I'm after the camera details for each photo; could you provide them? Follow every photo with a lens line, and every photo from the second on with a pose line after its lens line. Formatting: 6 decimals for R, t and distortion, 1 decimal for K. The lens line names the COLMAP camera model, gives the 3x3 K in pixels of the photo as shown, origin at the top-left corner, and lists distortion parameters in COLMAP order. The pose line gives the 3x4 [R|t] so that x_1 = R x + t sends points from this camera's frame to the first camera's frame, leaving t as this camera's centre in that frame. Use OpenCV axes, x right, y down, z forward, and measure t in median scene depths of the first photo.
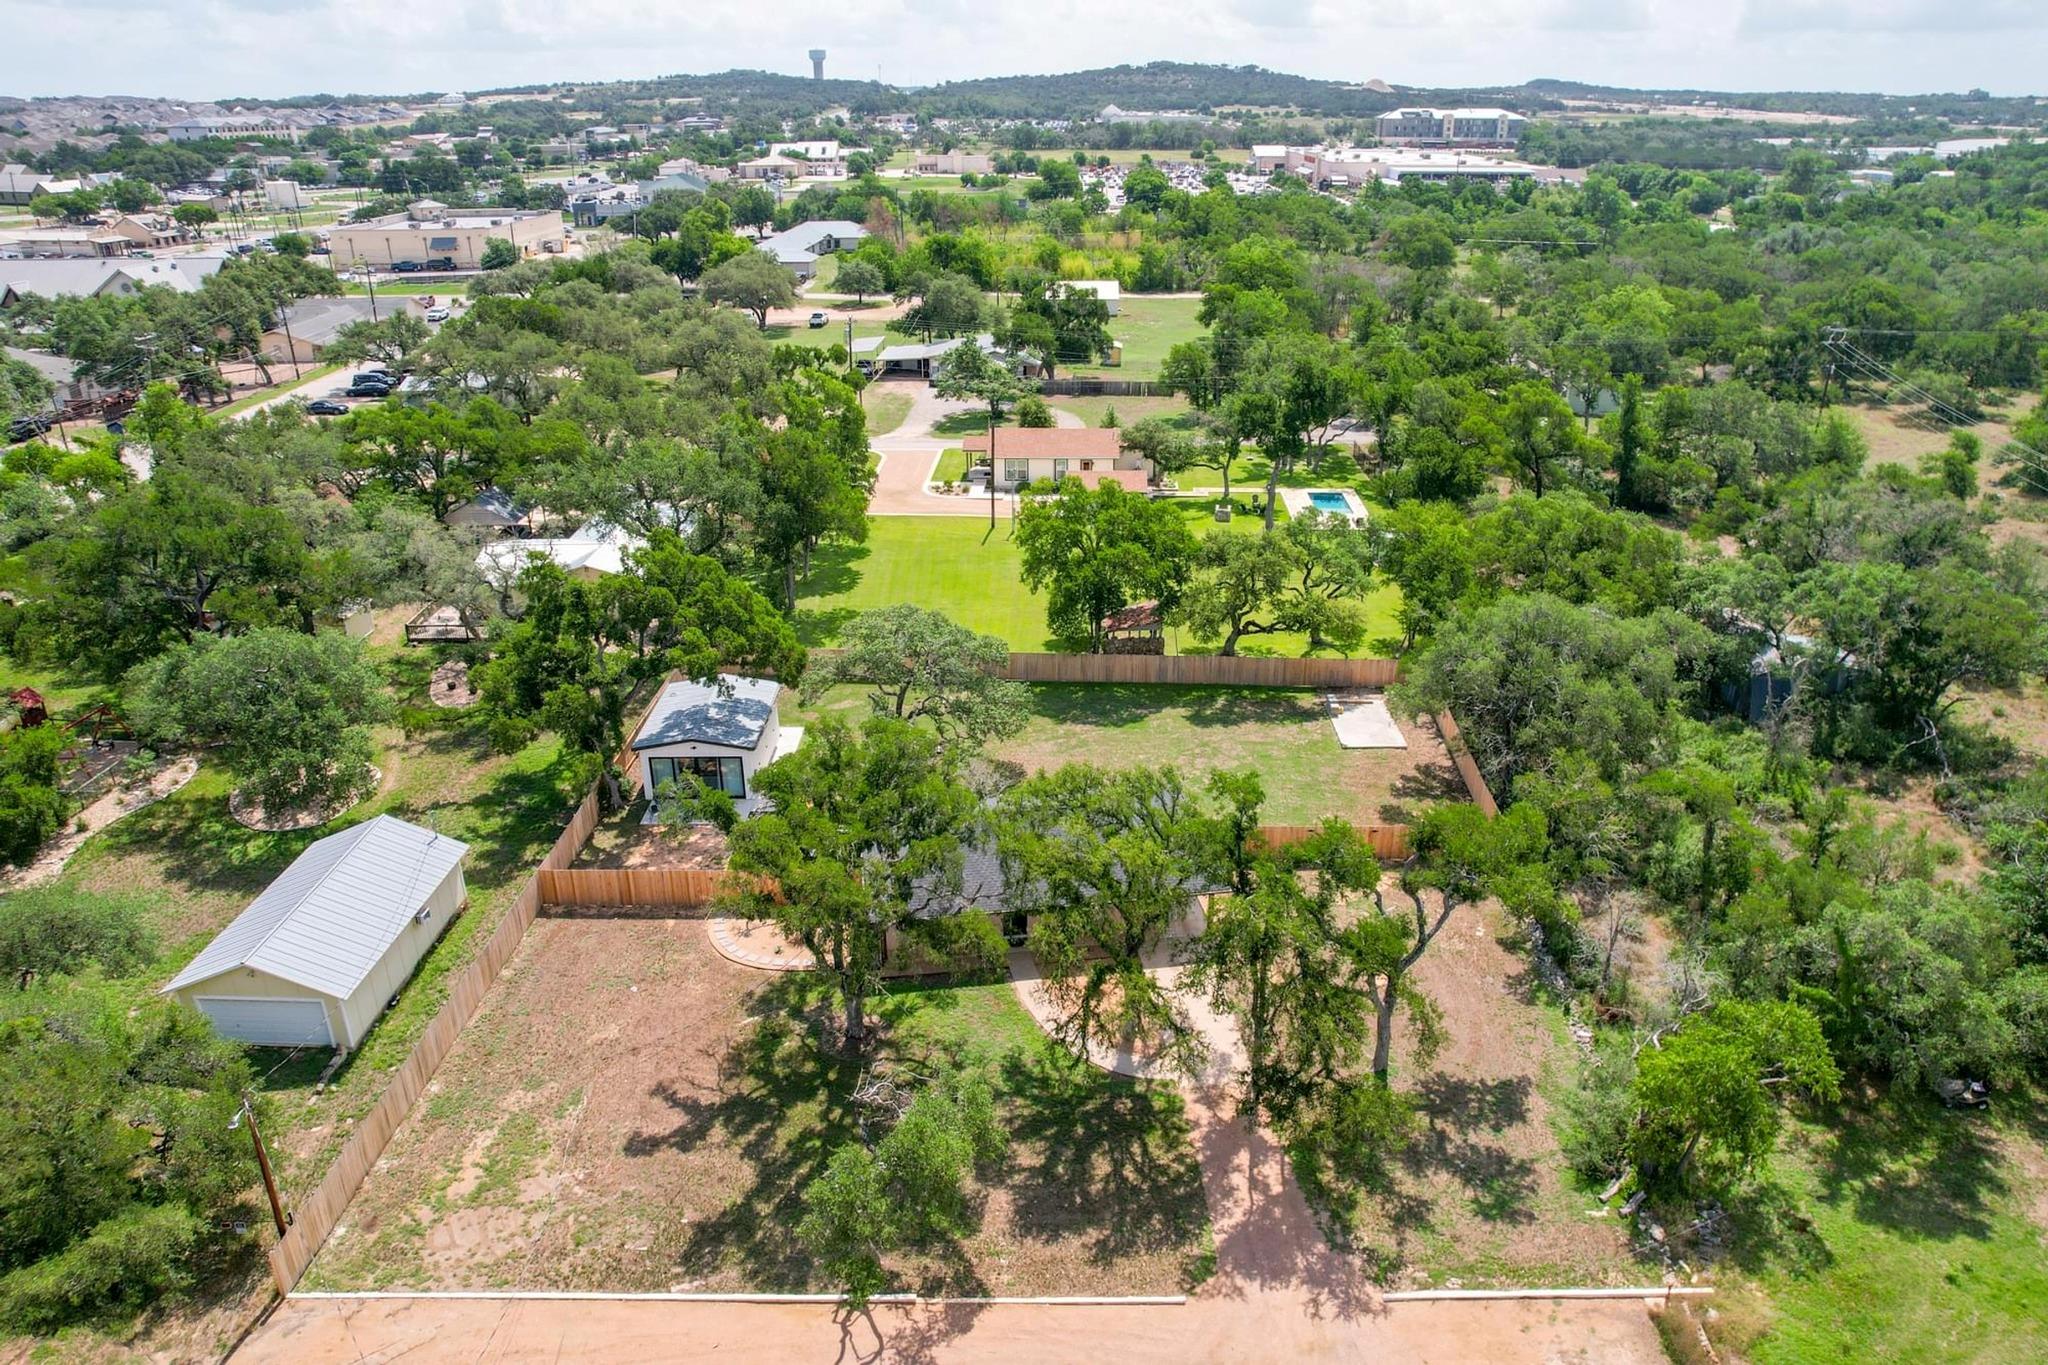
lens RADIAL K [[1316.6, 0, 1027.9], [0, 1316.6, 683.0], [0, 0, 1]] dist [-0.023560, -0.000577]
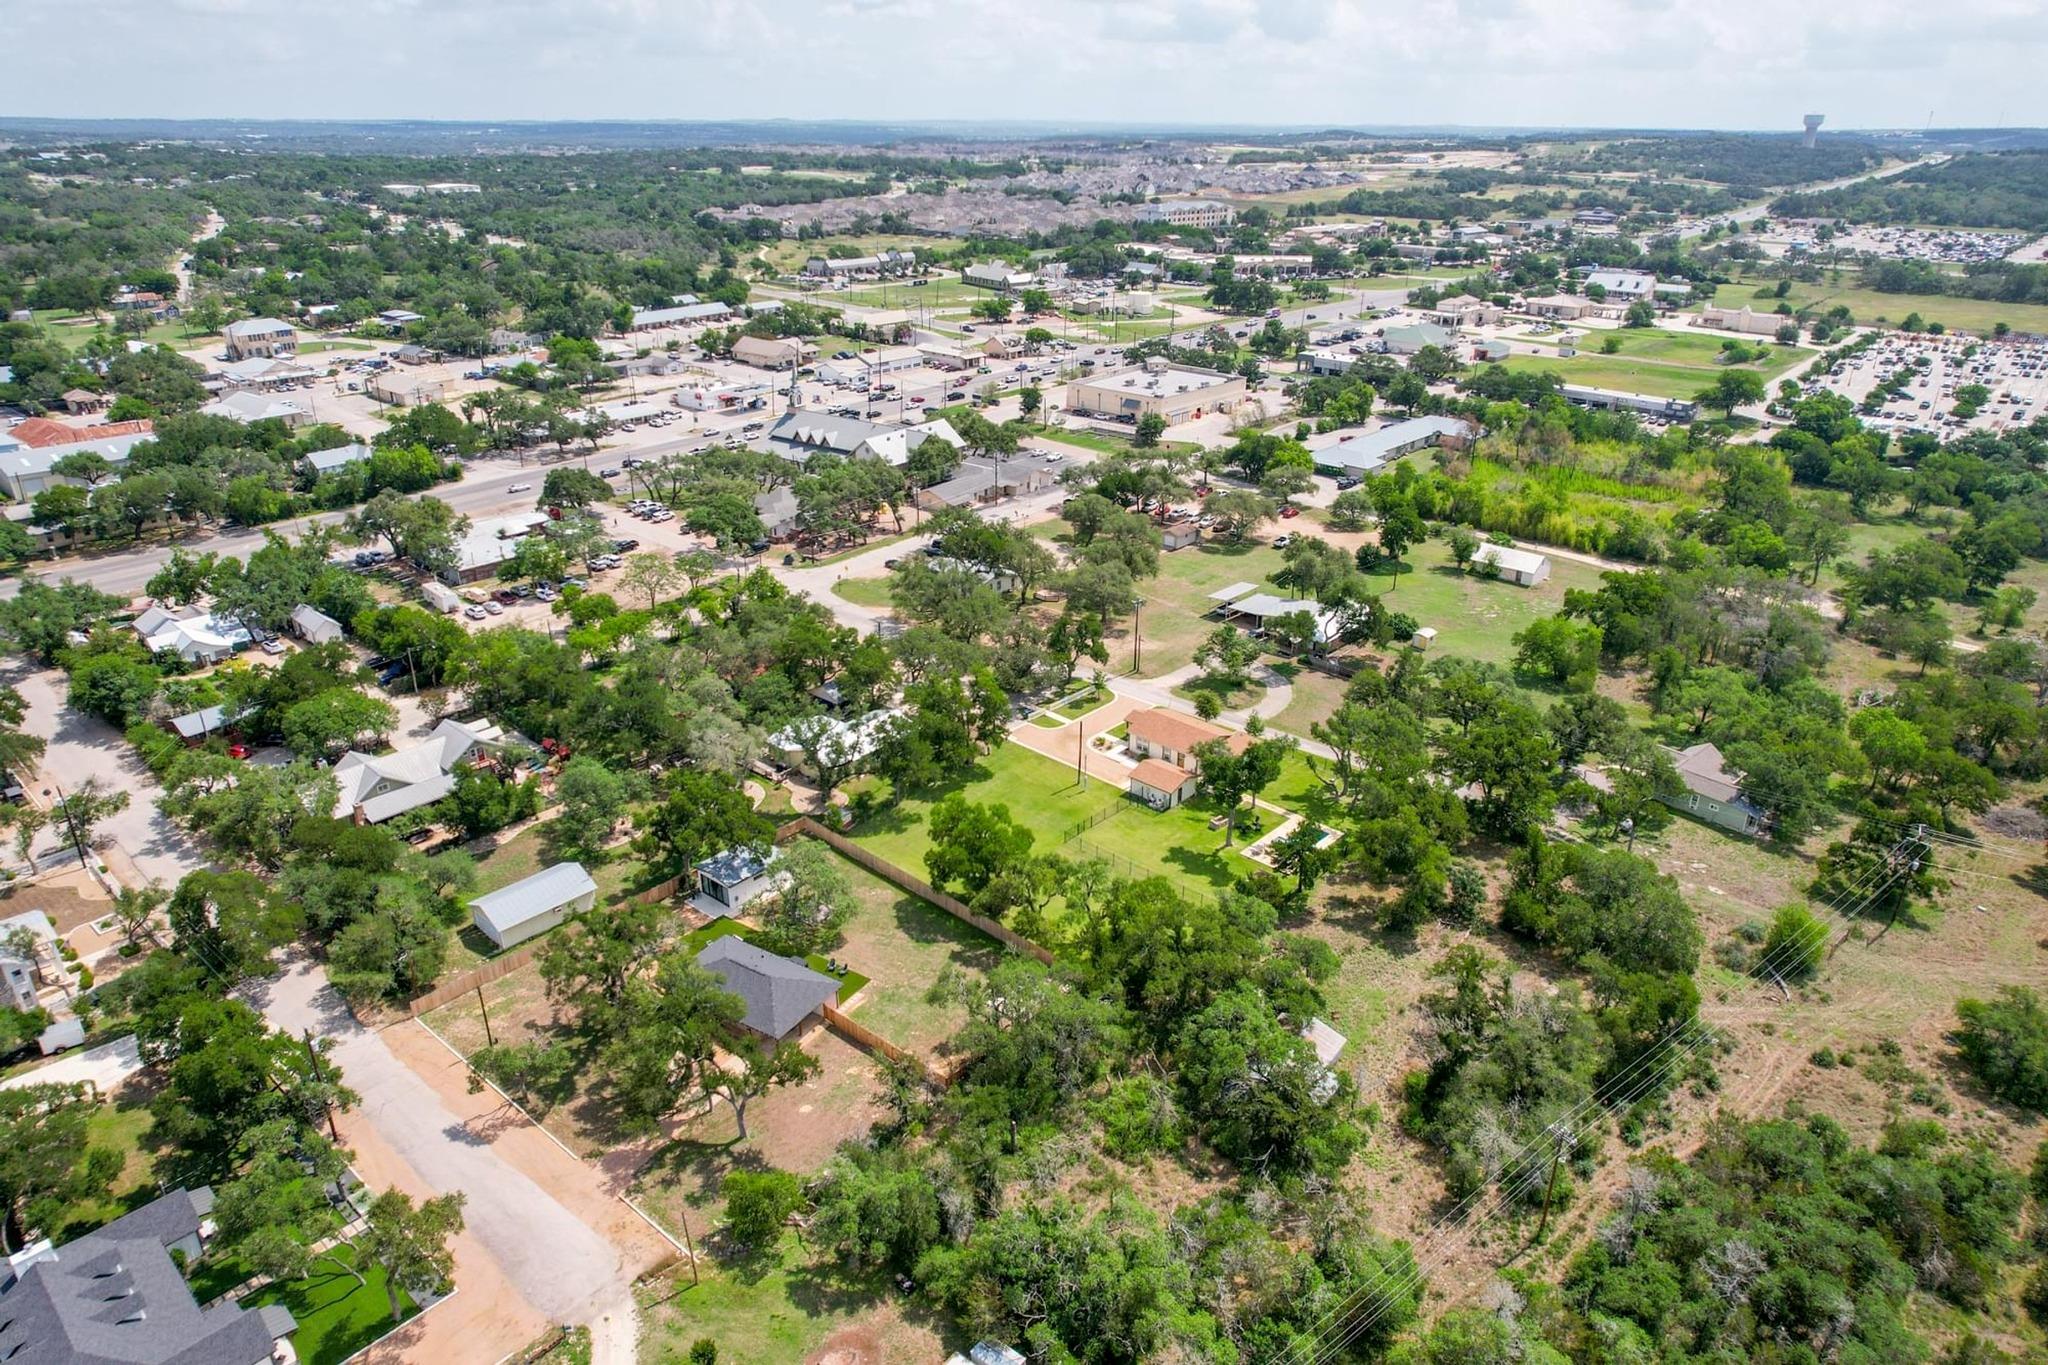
lens RADIAL K [[1316.6, 0, 1019.4], [0, 1316.6, 681.1], [0, 0, 1]] dist [-0.023560, -0.000577]
pose [[0.762270, 0.269670, -0.588407, 1.813222], [-0.259361, 0.960159, 0.104048, -0.839422], [0.593023, 0.073298, 0.801842, -0.588061]]
